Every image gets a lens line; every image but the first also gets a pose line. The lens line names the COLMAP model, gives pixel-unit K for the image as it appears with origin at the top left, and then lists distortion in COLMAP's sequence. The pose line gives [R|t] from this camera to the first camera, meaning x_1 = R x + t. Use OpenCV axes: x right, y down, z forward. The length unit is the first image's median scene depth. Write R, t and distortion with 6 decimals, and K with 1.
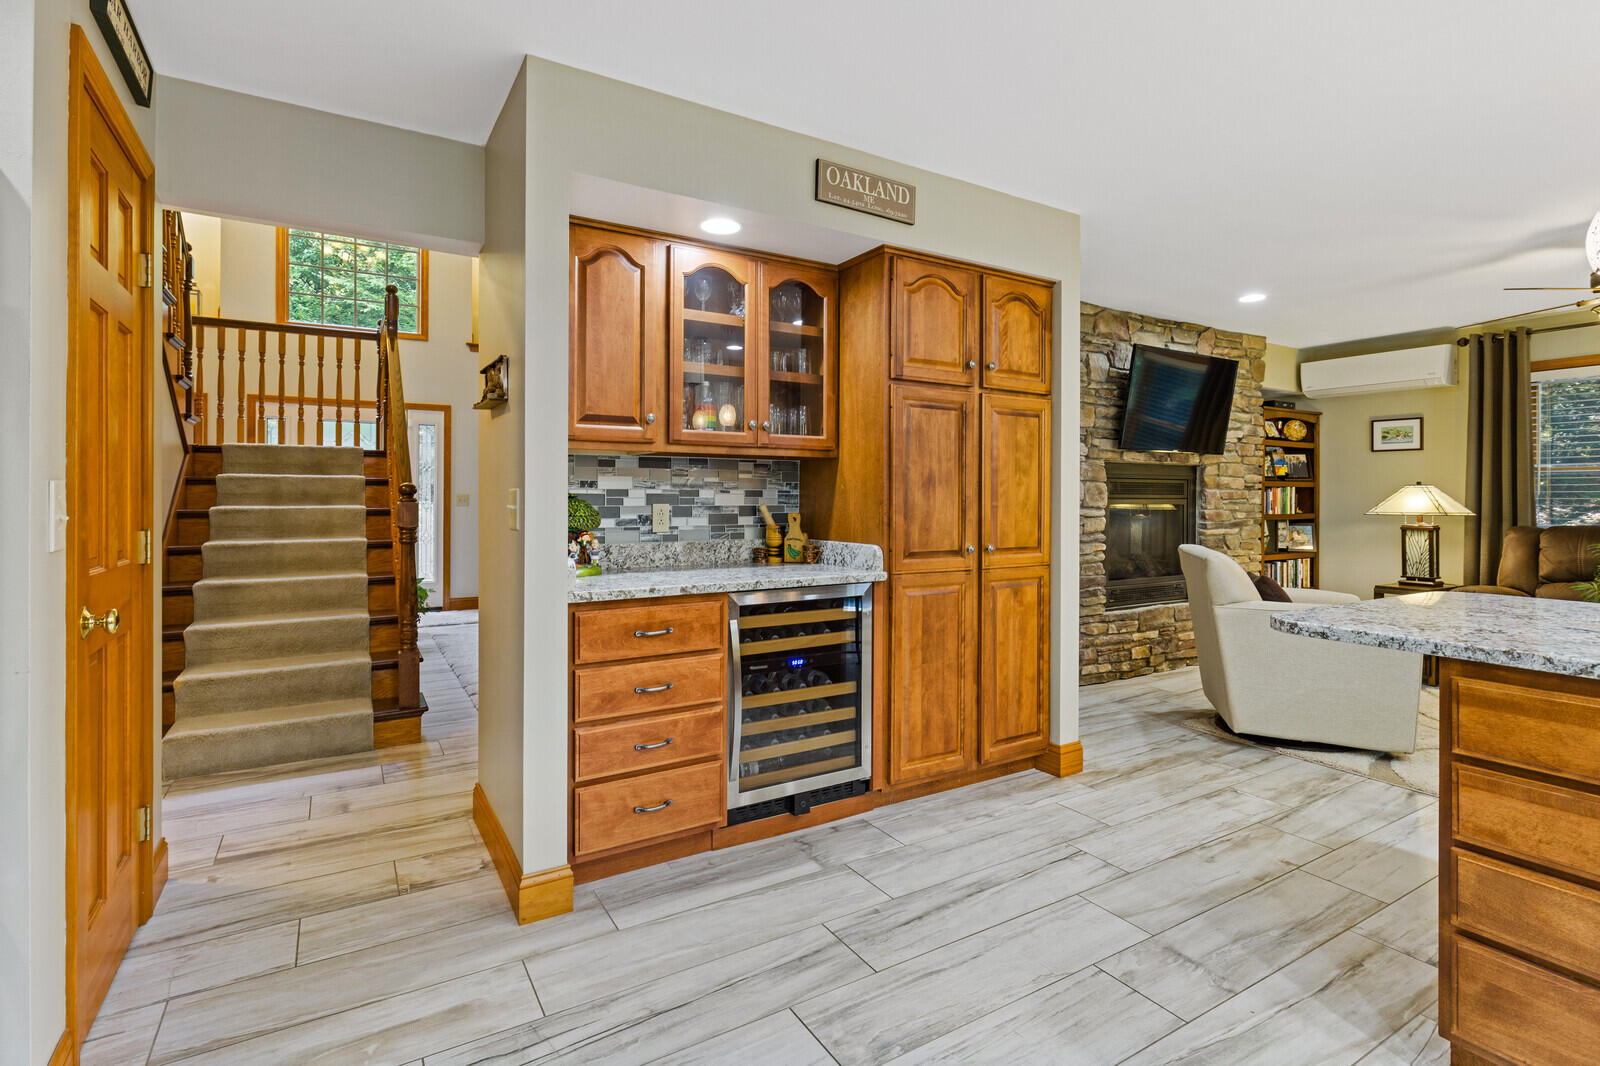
lens RADIAL K [[742.4, 0, 798.2], [0, 742.4, 495.5], [0, 0, 1]] dist [-0.004446, 0.000151]
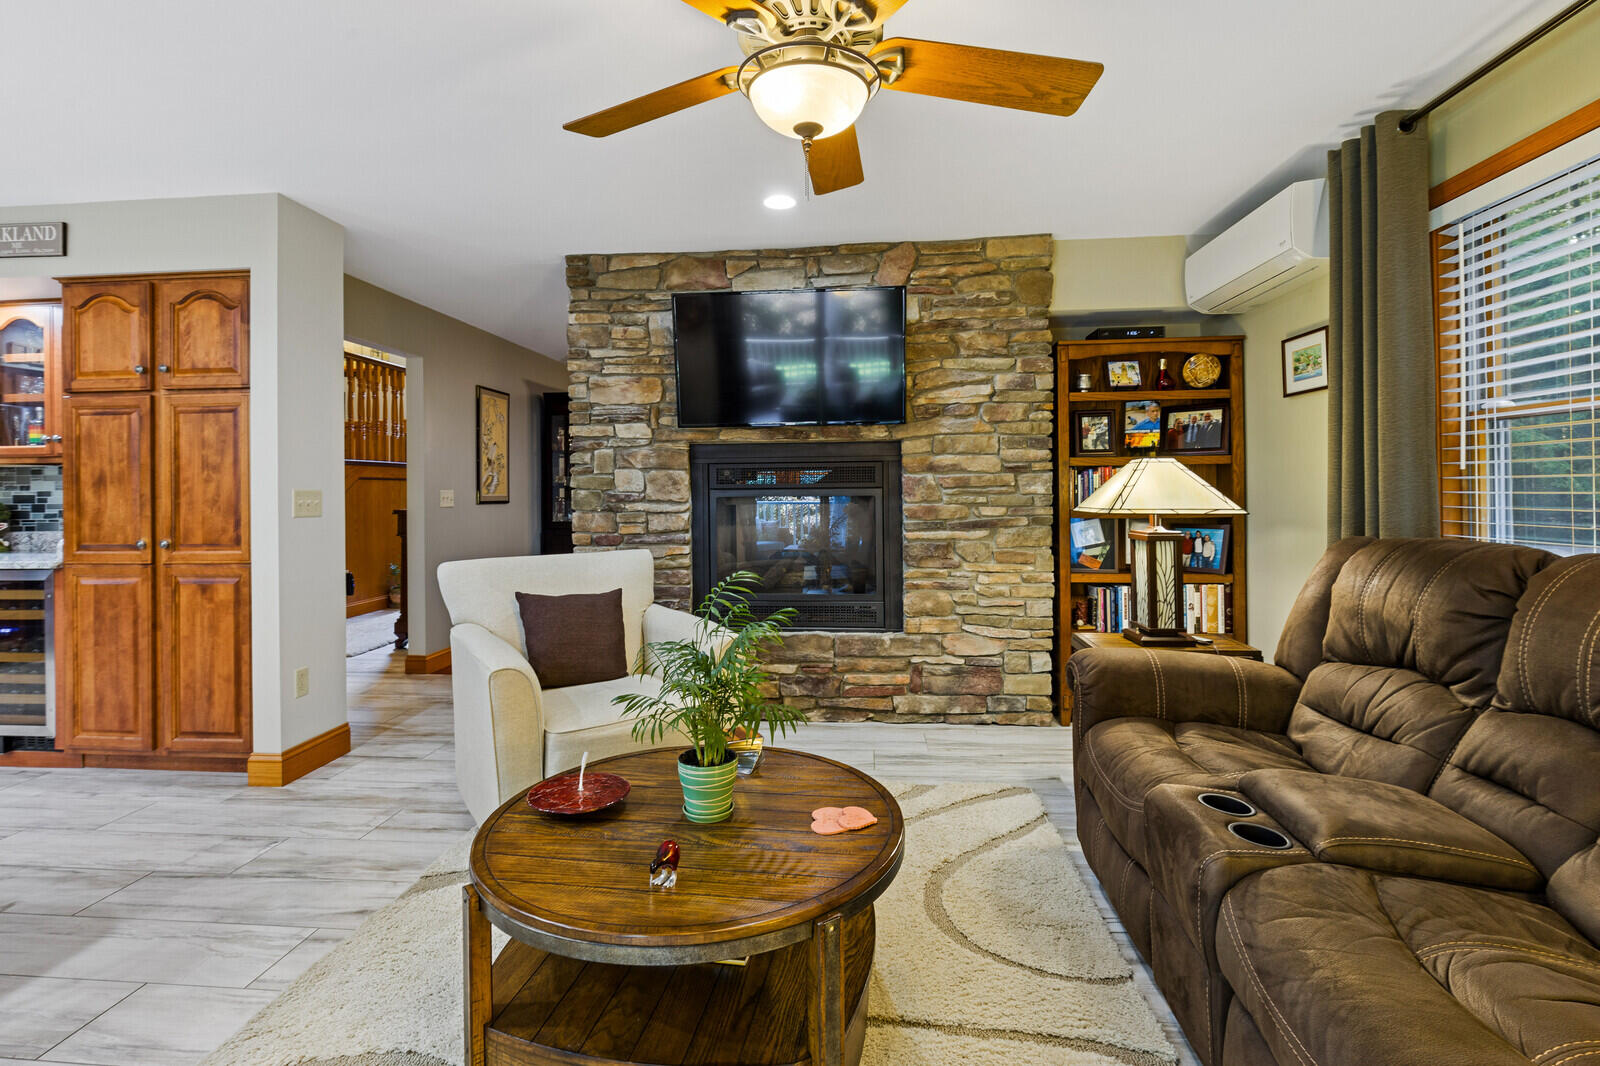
lens RADIAL K [[742.4, 0, 780.8], [0, 742.4, 483.6], [0, 0, 1]] dist [-0.004446, 0.000151]
pose [[0.817530, -0.016229, -0.575657, 1.580031], [0.015365, 0.999862, -0.006366, 0.006722], [0.575681, -0.003640, 0.817667, 0.659169]]
